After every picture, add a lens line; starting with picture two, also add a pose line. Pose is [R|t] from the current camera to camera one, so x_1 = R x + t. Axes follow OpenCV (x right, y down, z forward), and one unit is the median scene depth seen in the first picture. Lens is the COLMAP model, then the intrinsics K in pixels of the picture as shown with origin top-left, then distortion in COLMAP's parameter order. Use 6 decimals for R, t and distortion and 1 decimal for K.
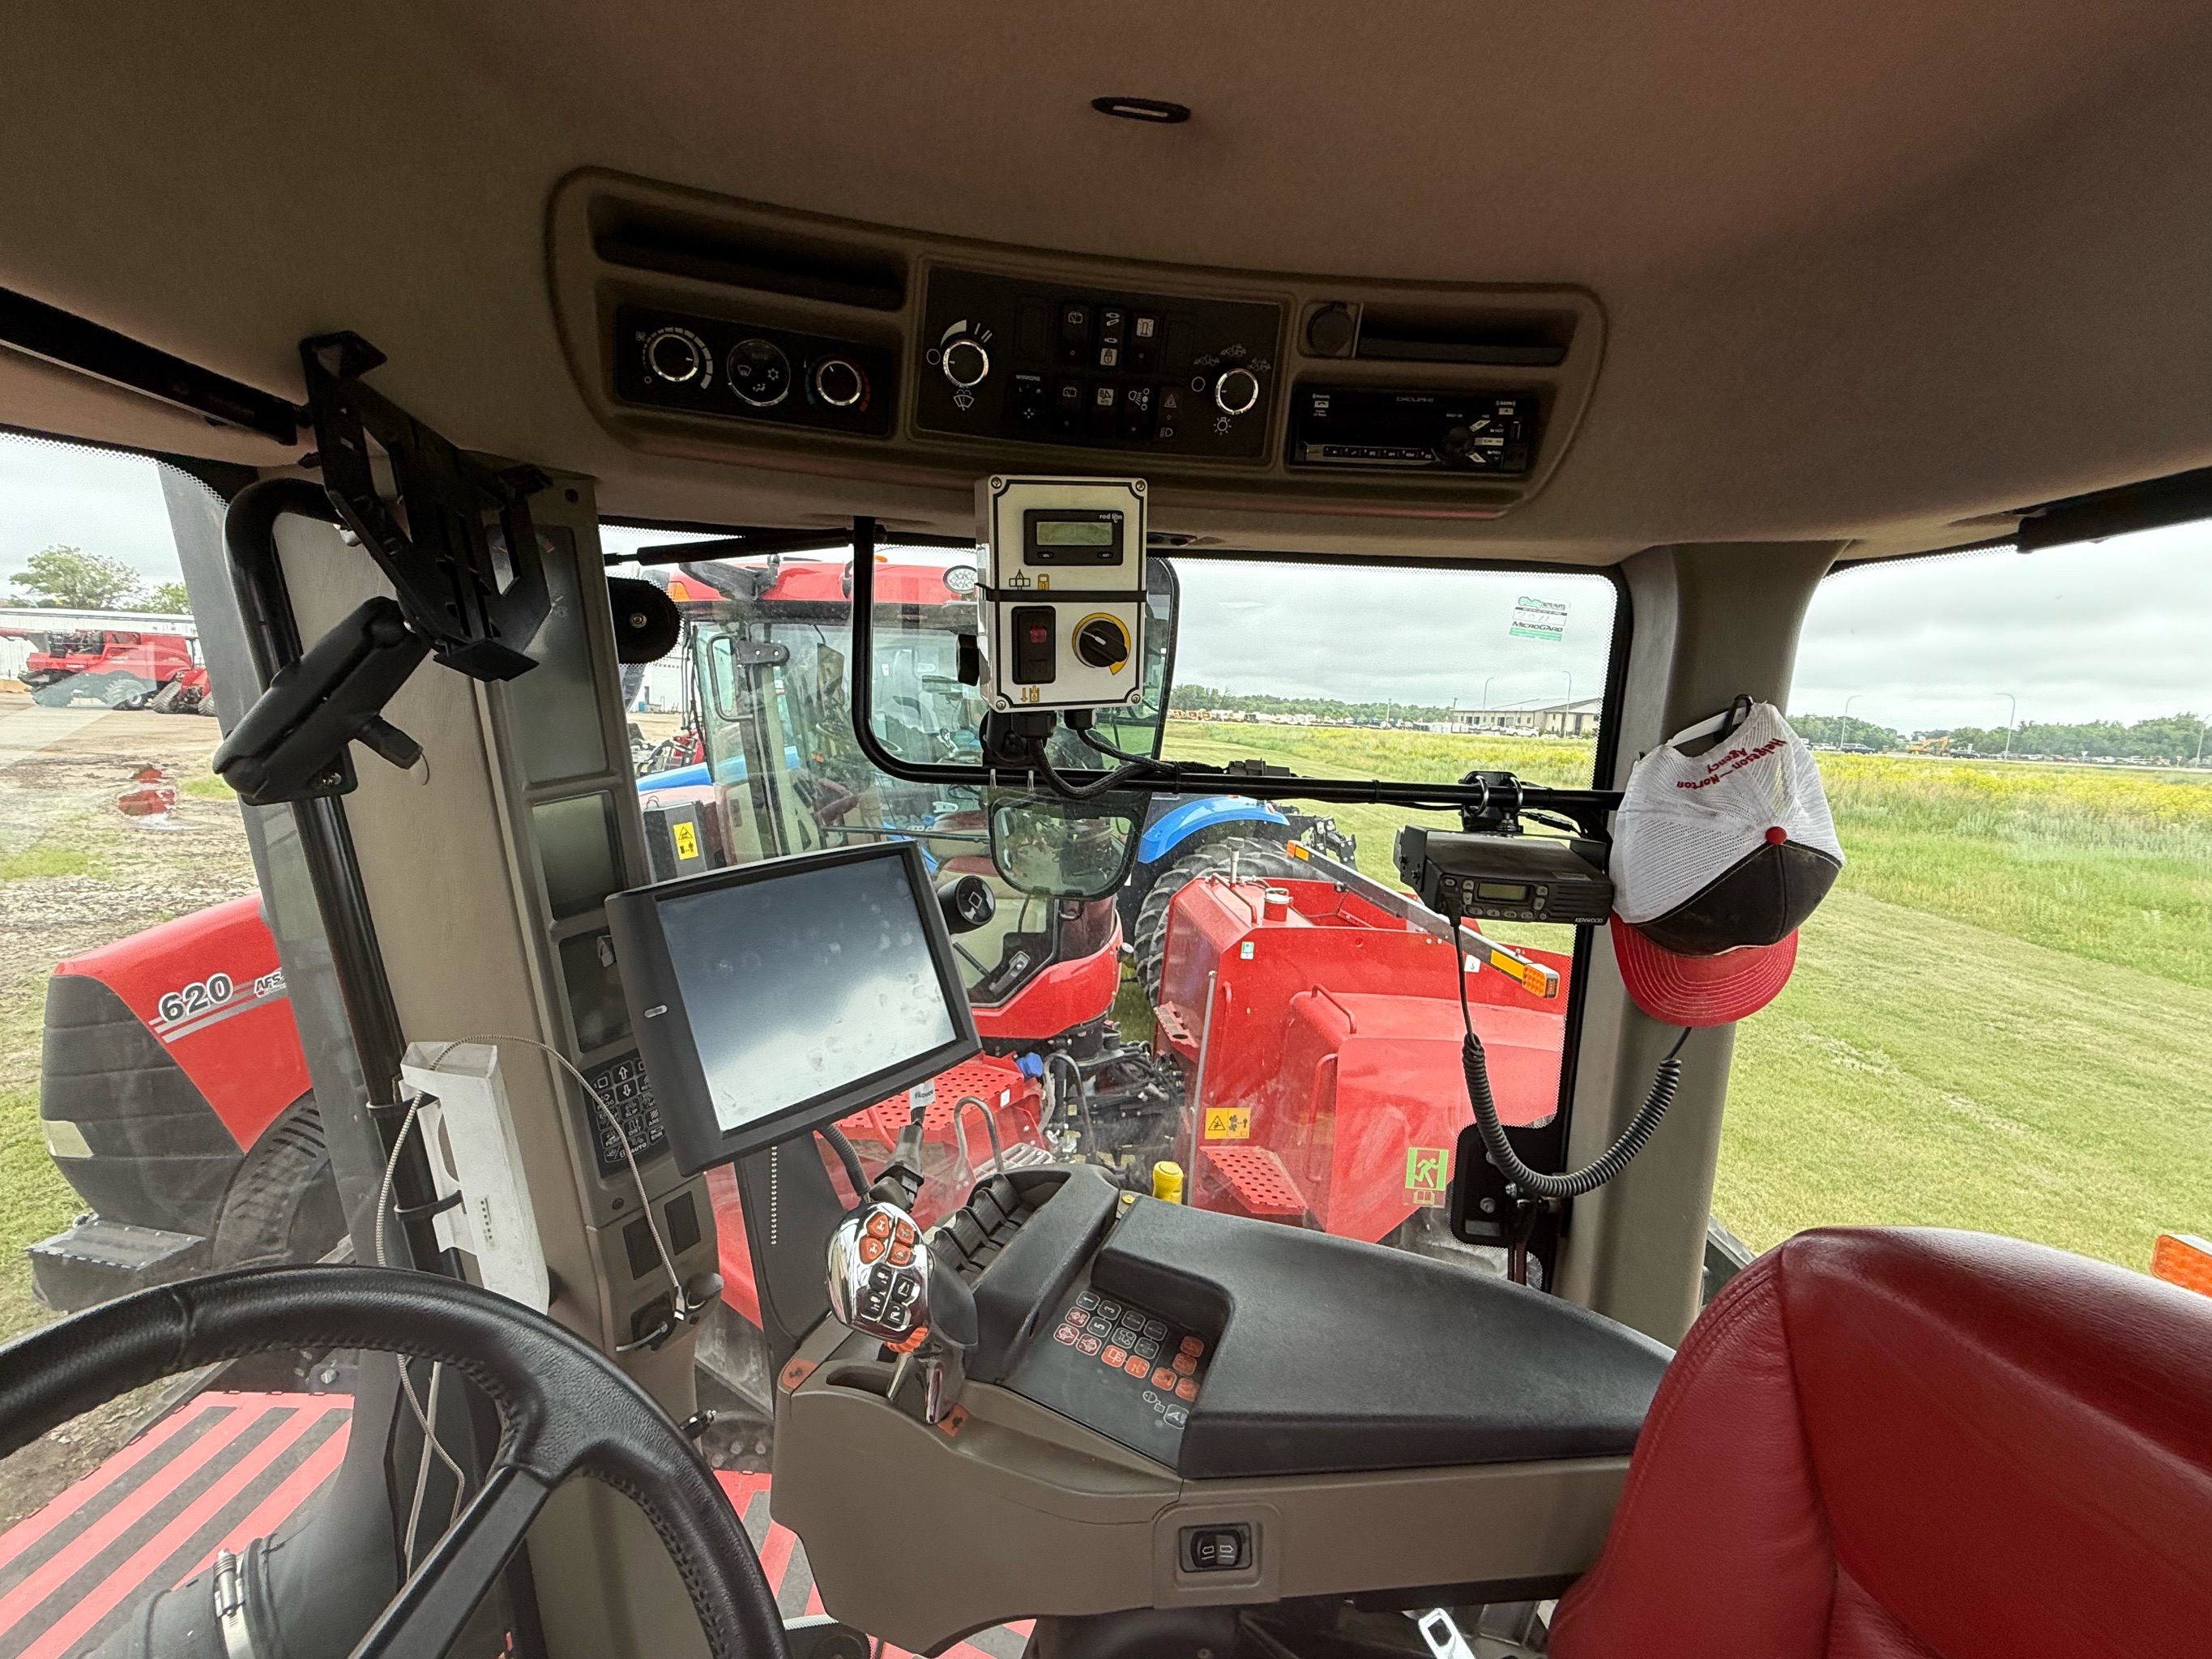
lens RADIAL K [[989.5, 0, 1100.4], [0, 989.5, 829.9], [0, 0, 1]] dist [-0.003704, 0.000251]
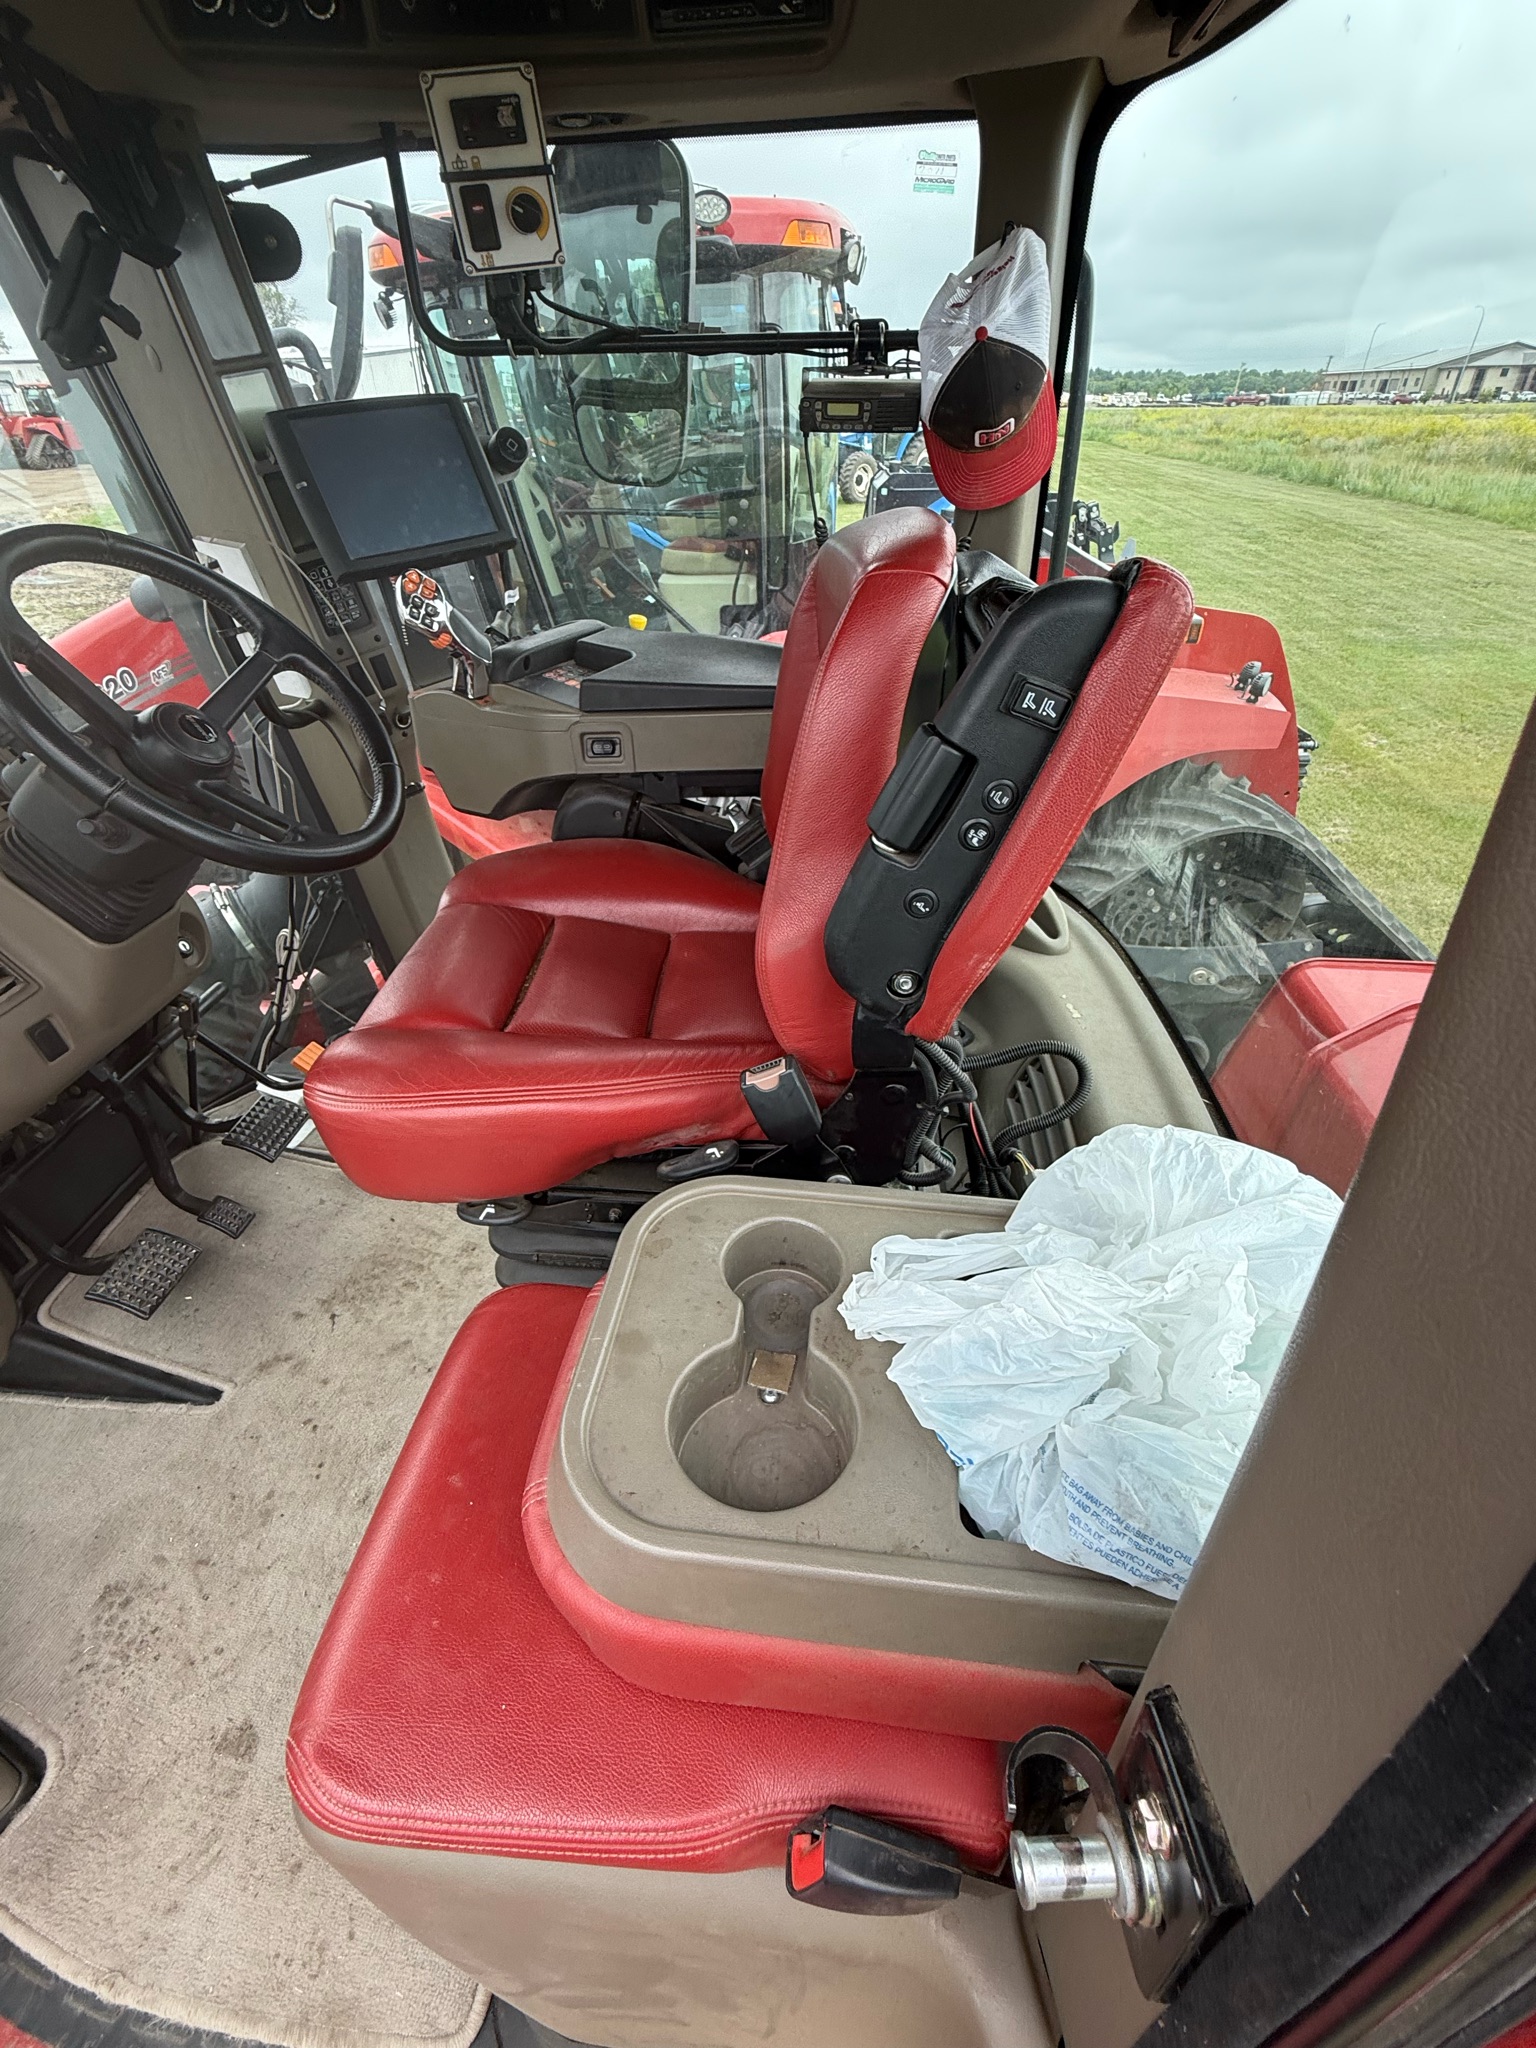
lens RADIAL K [[916.2, 0, 768.0], [0, 916.2, 1024.0], [0, 0, 1]] dist [-0.003704, 0.000251]
pose [[0.989861, 0.023872, -0.140022, 0.530574], [0.042207, 0.891818, 0.450420, 0.271341], [0.135626, -0.451763, 0.881768, -0.662535]]
